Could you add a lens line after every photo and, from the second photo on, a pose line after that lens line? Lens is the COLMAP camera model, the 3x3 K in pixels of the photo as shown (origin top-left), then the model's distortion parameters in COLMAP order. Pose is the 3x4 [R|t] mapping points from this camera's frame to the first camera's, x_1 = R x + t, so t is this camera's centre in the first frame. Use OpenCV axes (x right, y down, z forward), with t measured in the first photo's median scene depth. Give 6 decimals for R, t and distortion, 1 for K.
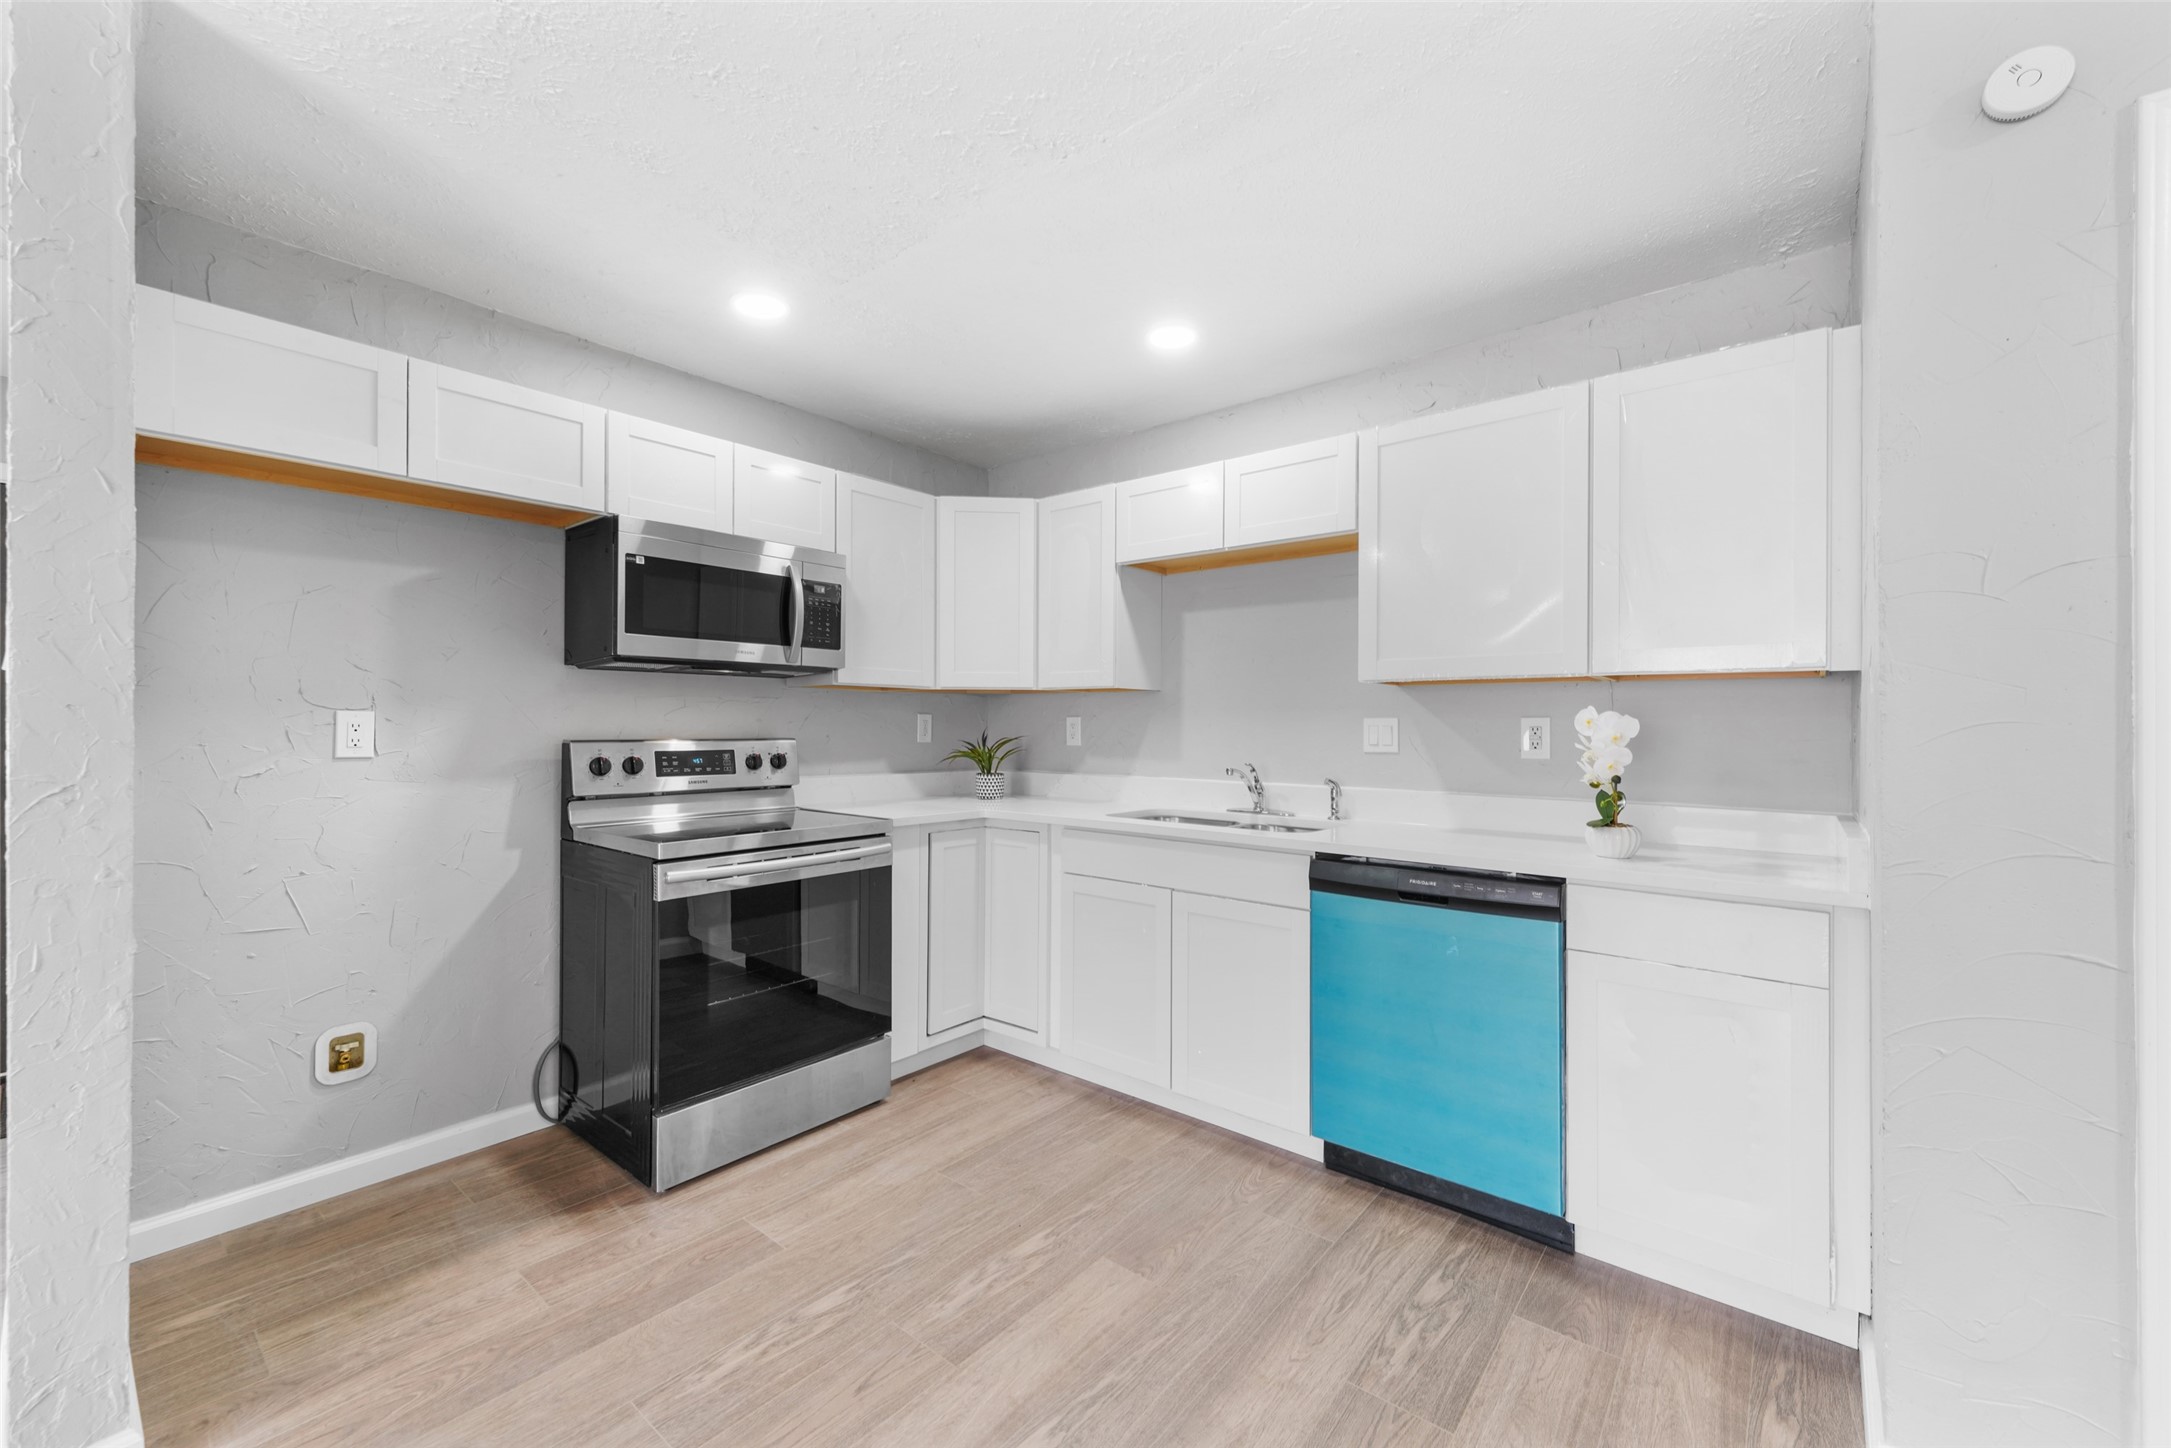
lens RADIAL K [[865.5, 0, 1047.2], [0, 865.5, 721.8], [0, 0, 1]] dist [0.009388, -0.002689]
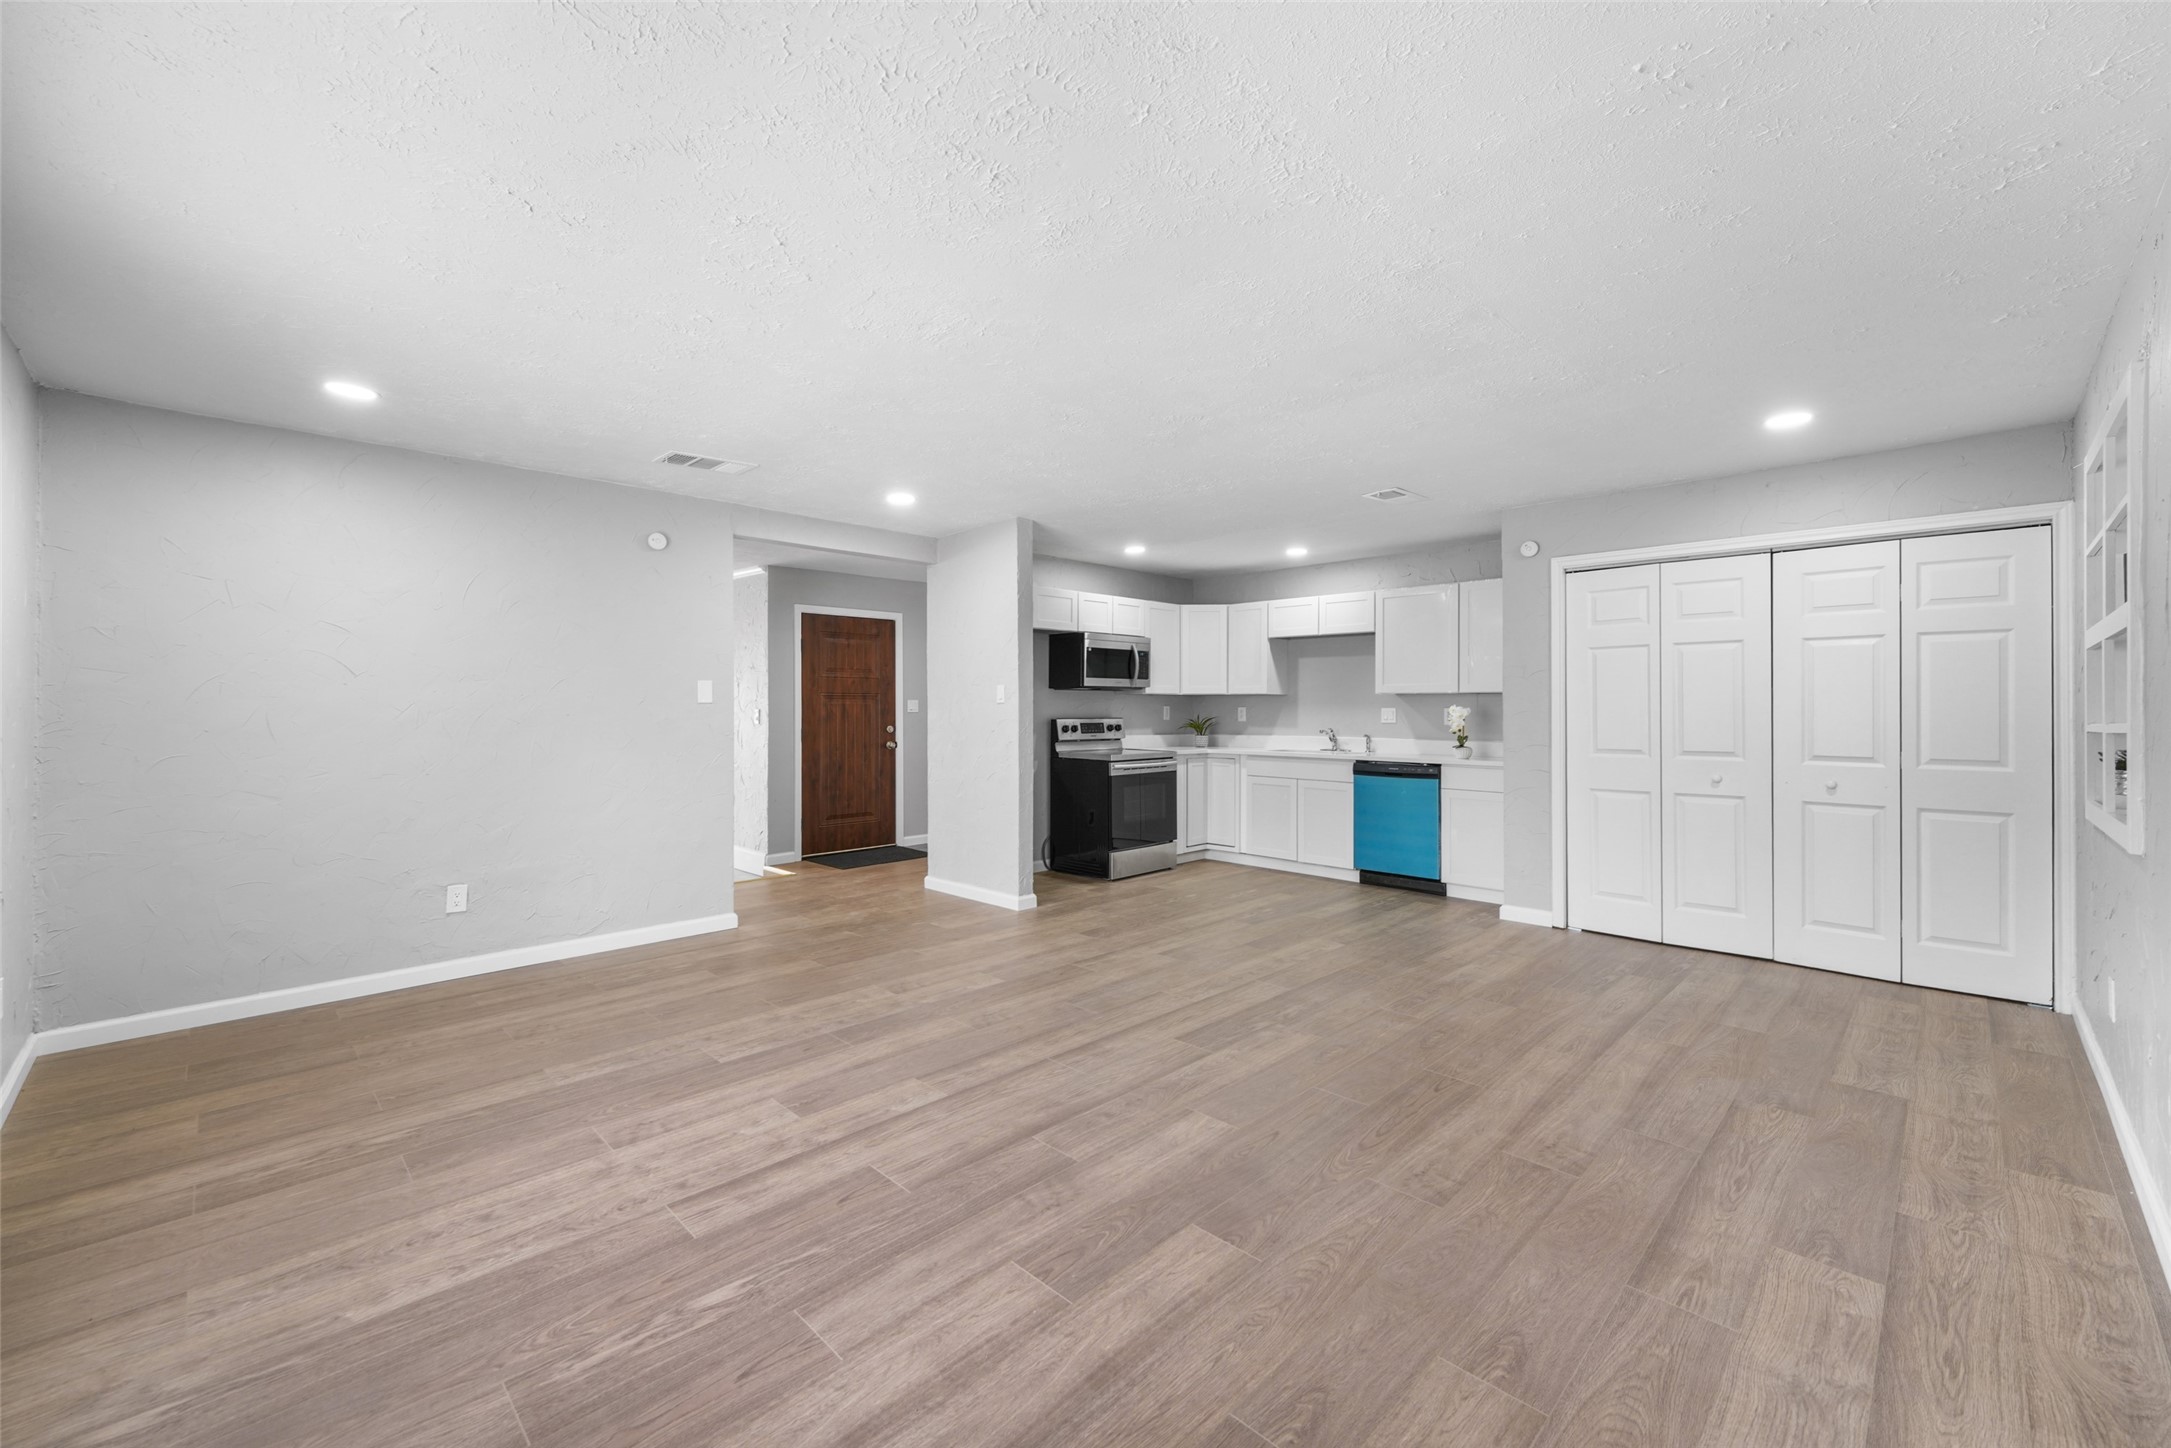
lens RADIAL K [[865.5, 0, 1042.5], [0, 865.5, 715.9], [0, 0, 1]] dist [0.009388, -0.002689]
pose [[0.995245, -0.002479, -0.097369, -0.312207], [0.003587, 0.999931, 0.011205, -0.013037], [0.097335, -0.011501, 0.995185, -1.406550]]
